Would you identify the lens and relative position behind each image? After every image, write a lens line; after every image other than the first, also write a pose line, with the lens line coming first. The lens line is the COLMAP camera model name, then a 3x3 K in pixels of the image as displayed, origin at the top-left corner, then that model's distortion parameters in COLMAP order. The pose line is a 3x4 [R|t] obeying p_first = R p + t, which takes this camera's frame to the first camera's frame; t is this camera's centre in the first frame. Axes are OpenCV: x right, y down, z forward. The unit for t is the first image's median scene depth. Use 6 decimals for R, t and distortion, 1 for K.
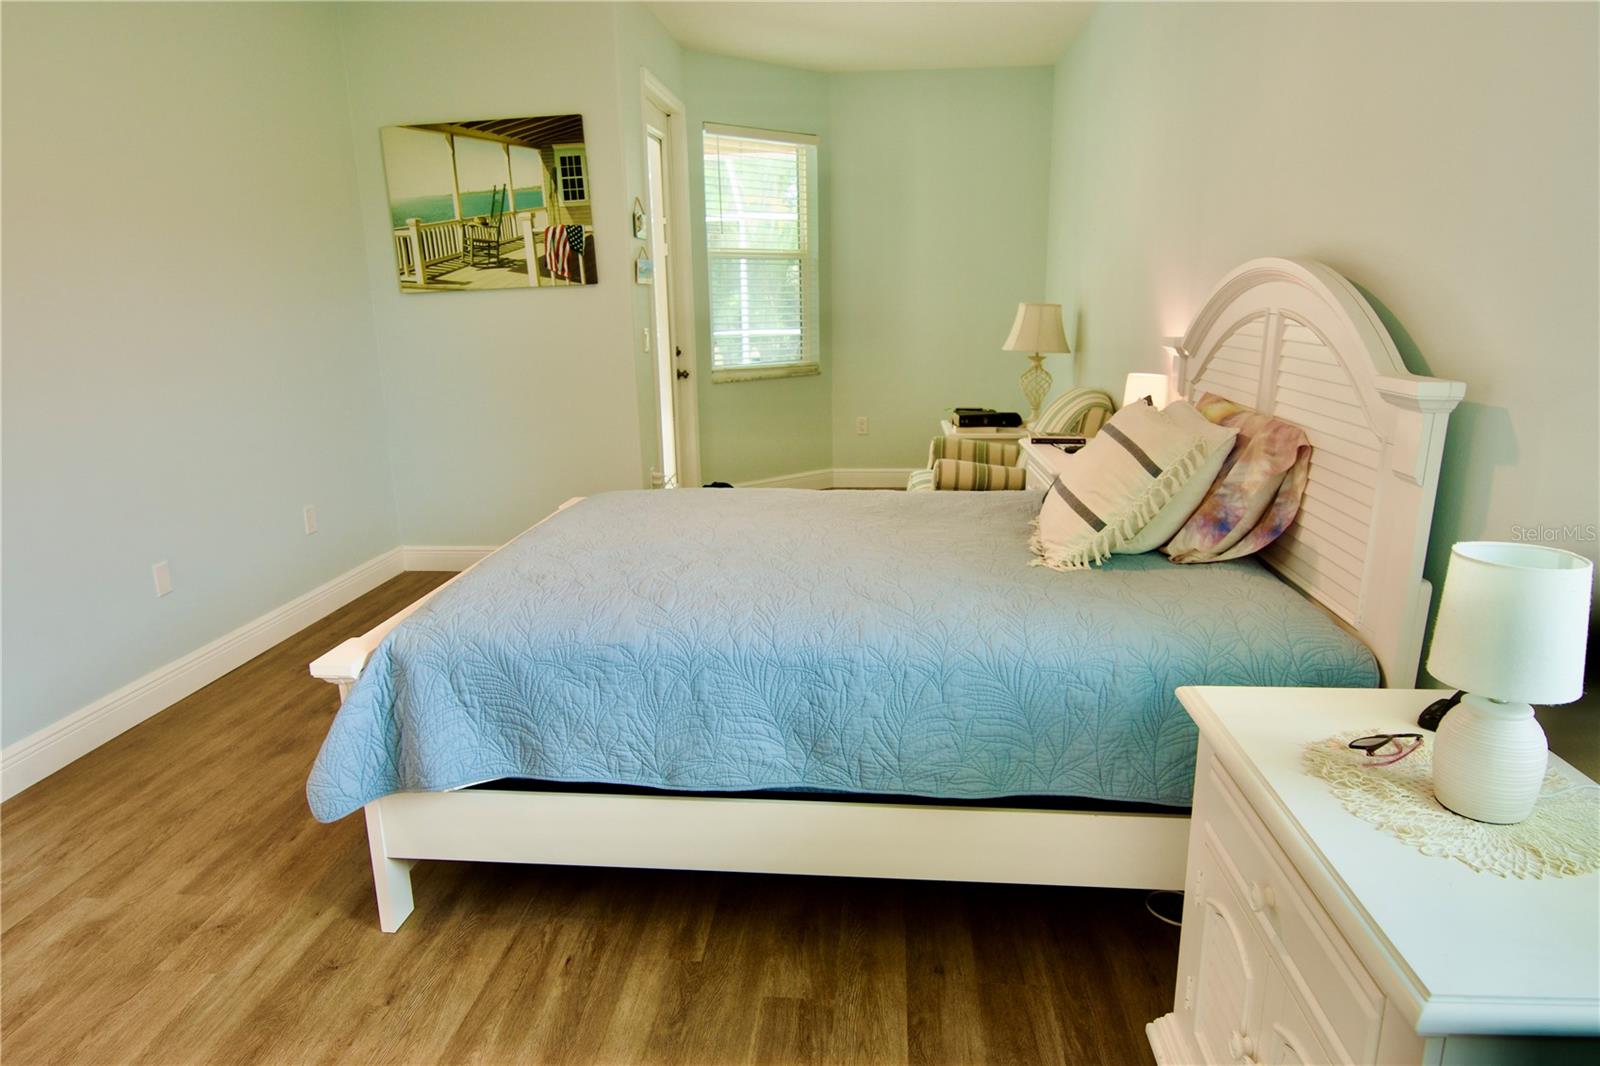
lens RADIAL K [[979.0, 0, 814.2], [0, 979.0, 530.1], [0, 0, 1]] dist [-0.010656, -0.005290]
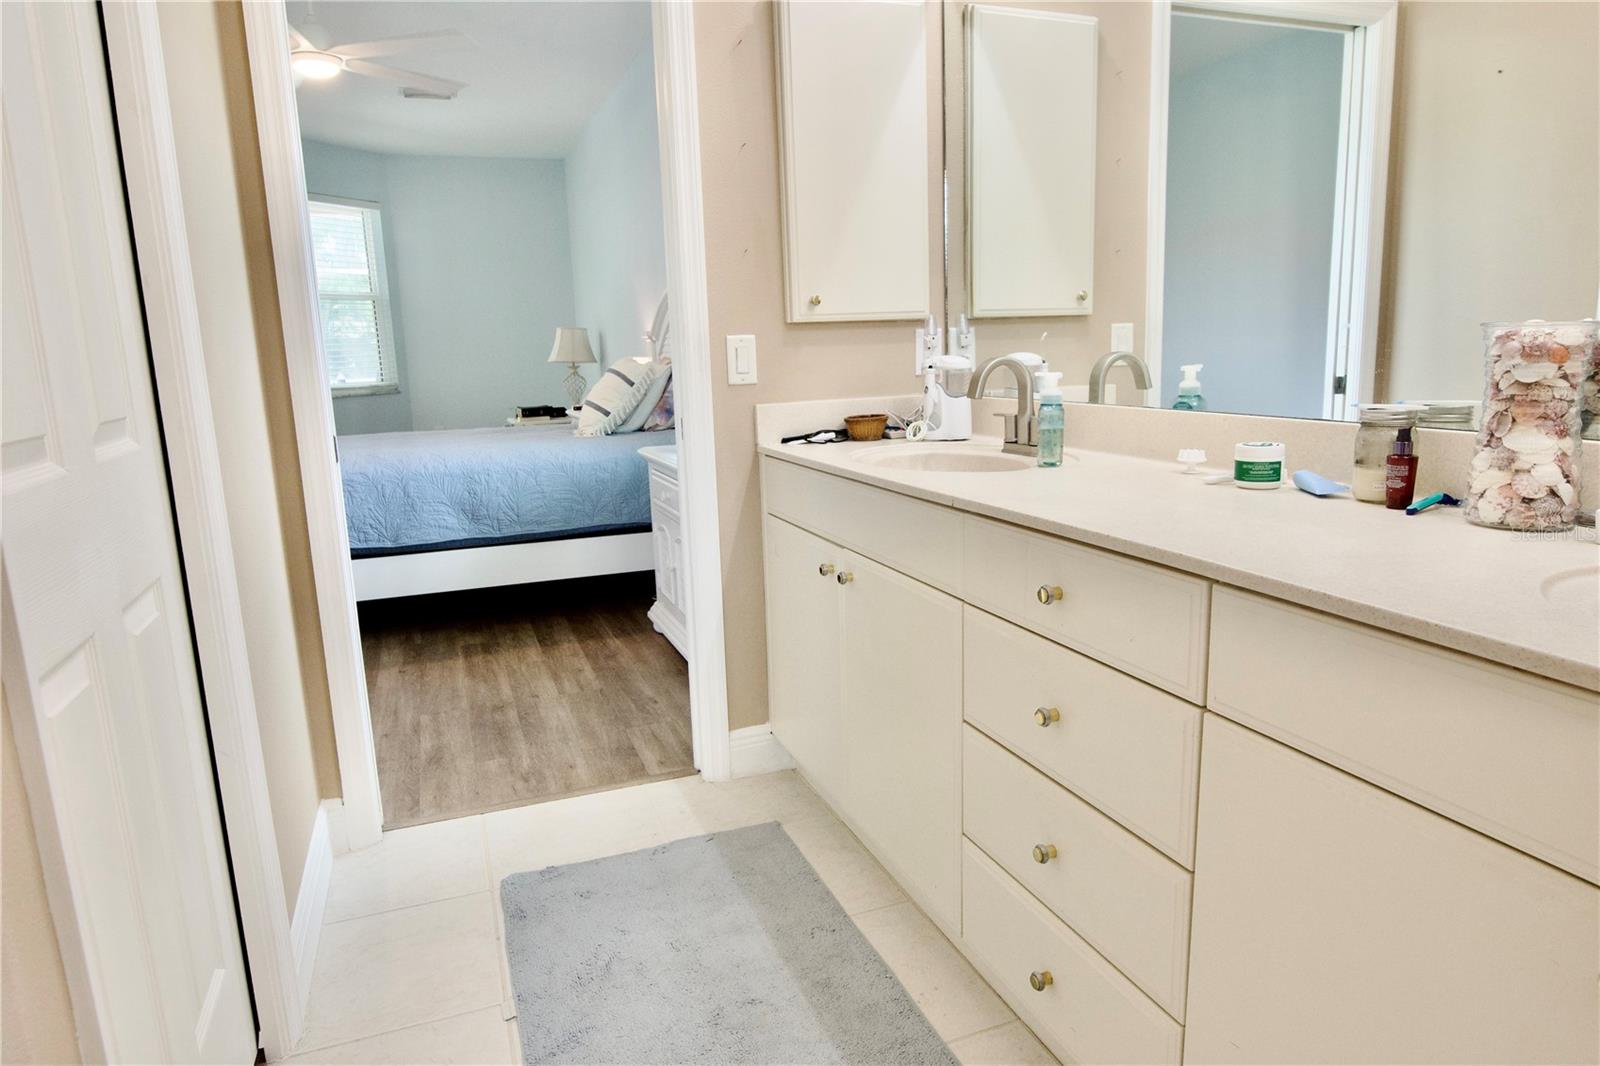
lens RADIAL K [[979.0, 0, 814.2], [0, 979.0, 530.1], [0, 0, 1]] dist [-0.010656, -0.005290]
pose [[0.899594, -0.097350, 0.425738, -0.186946], [0.122699, 0.991913, -0.032454, 0.332311], [-0.419136, 0.081433, 0.904264, -0.898878]]
